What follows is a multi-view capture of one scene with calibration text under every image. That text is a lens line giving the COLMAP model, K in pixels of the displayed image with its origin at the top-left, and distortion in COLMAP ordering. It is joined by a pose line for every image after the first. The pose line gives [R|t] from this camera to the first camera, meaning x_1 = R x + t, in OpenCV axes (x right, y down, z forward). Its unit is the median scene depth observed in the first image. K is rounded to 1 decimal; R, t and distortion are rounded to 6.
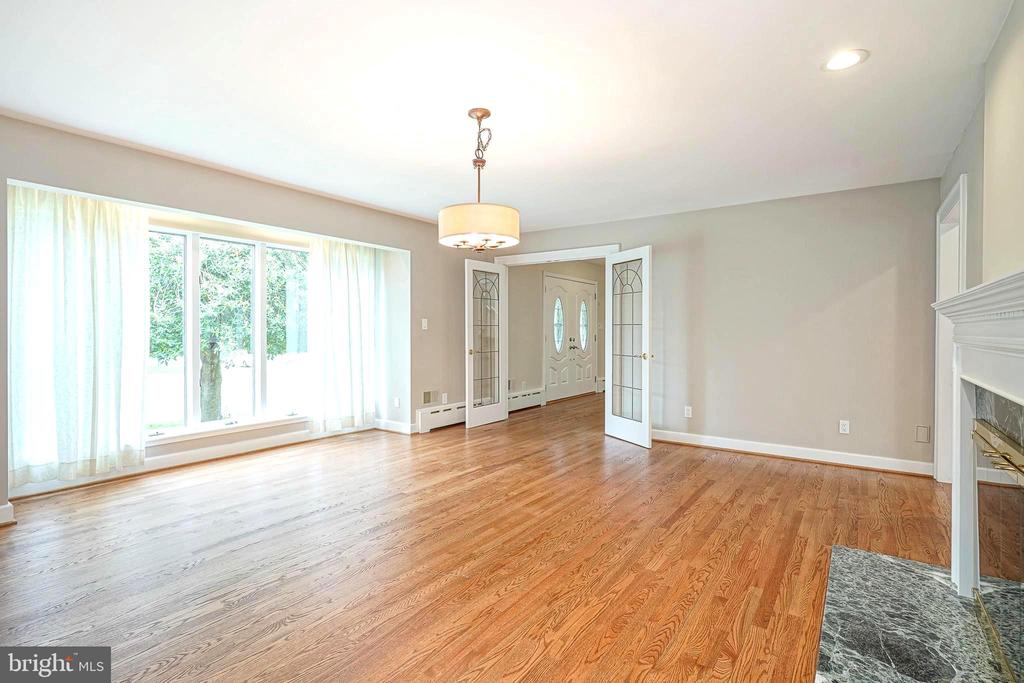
lens RADIAL K [[499.9, 0, 509.7], [0, 499.9, 339.8], [0, 0, 1]] dist [-0.012120, 0.007094]
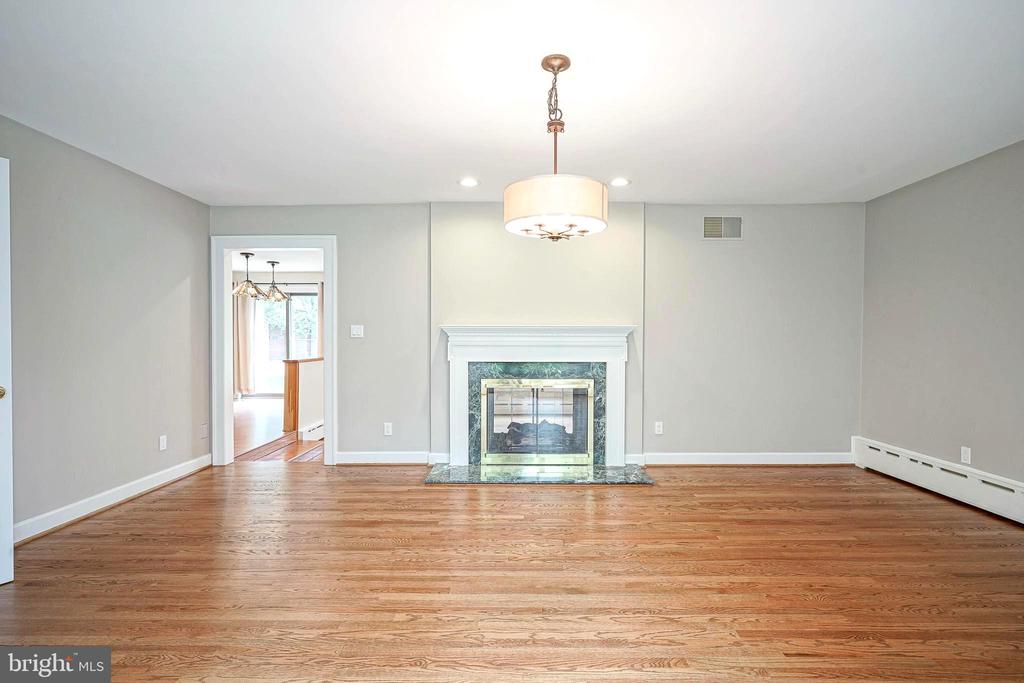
lens RADIAL K [[494.3, 0, 511.8], [0, 494.3, 352.9], [0, 0, 1]] dist [-0.003058, 0.000746]
pose [[-0.573348, -0.027163, 0.818862, -0.587241], [0.010619, 0.999120, 0.040578, -0.027171], [-0.819243, 0.031961, -0.572555, 1.333104]]
